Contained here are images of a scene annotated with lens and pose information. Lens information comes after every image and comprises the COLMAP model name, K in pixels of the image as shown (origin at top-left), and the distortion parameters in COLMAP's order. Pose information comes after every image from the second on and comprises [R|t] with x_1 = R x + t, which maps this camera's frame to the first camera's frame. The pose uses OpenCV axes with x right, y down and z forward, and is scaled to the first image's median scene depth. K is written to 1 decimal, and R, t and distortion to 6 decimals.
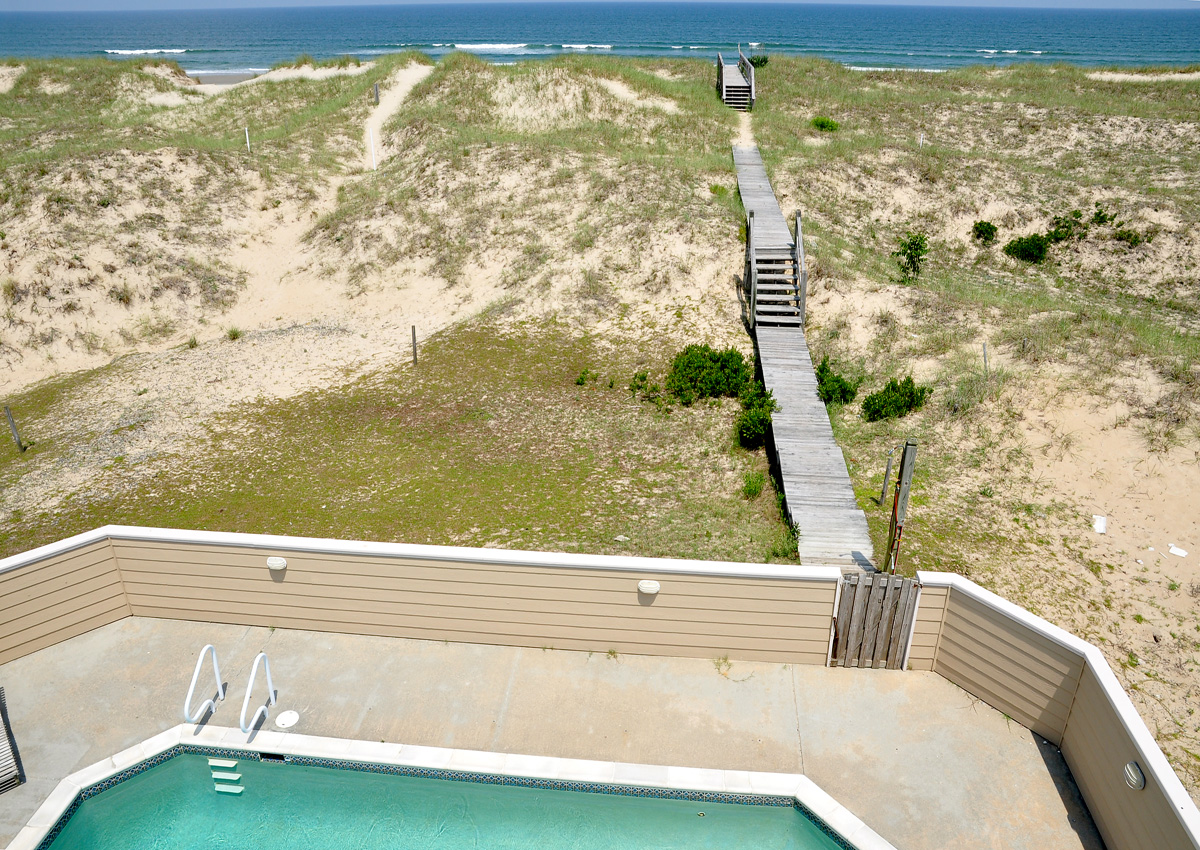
lens RADIAL K [[885.8, 0, 600.0], [0, 885.8, 425.0], [0, 0, 1]] dist [-0.133337, 0.084236]
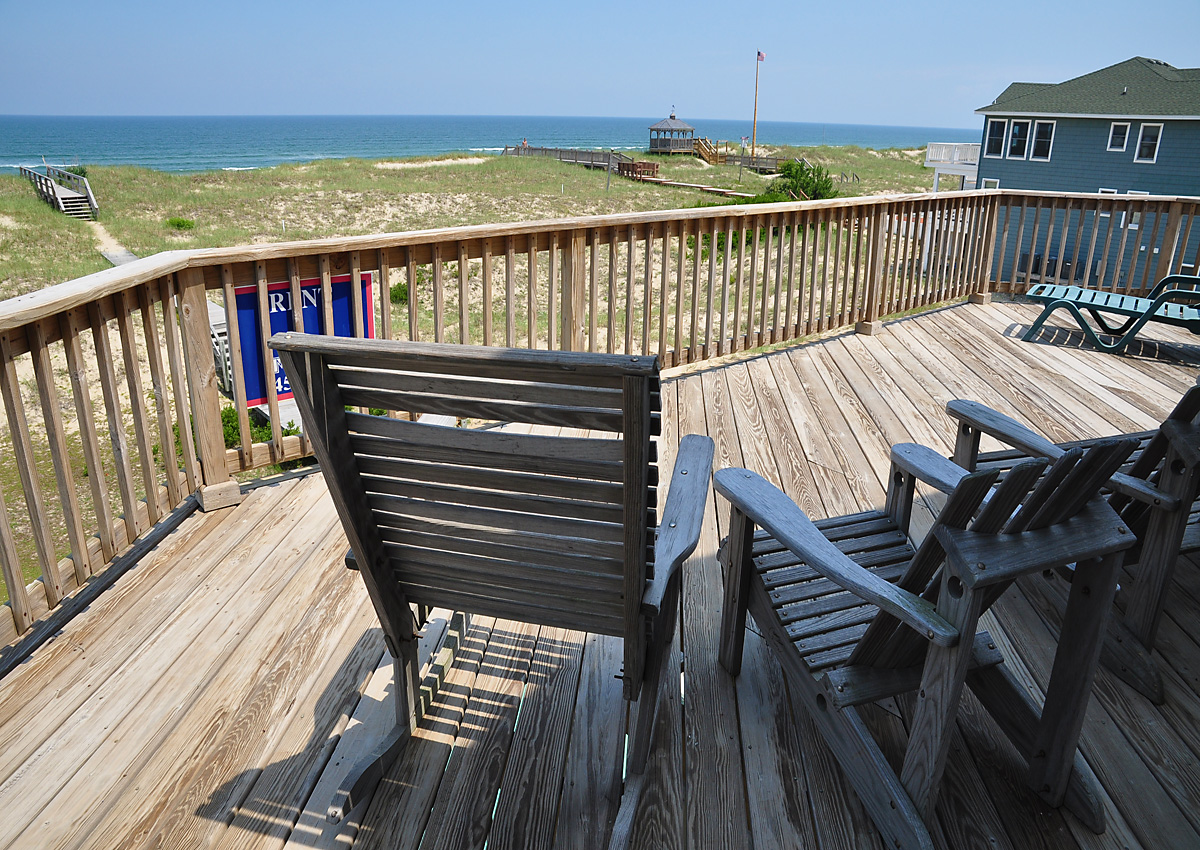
lens RADIAL K [[885.8, 0, 600.0], [0, 885.8, 425.0], [0, 0, 1]] dist [-0.133337, 0.084236]
pose [[0.681888, -0.225522, 0.695822, -0.199466], [0.298652, 0.954218, 0.016598, 0.040060], [-0.667709, 0.196490, 0.718023, -0.093489]]
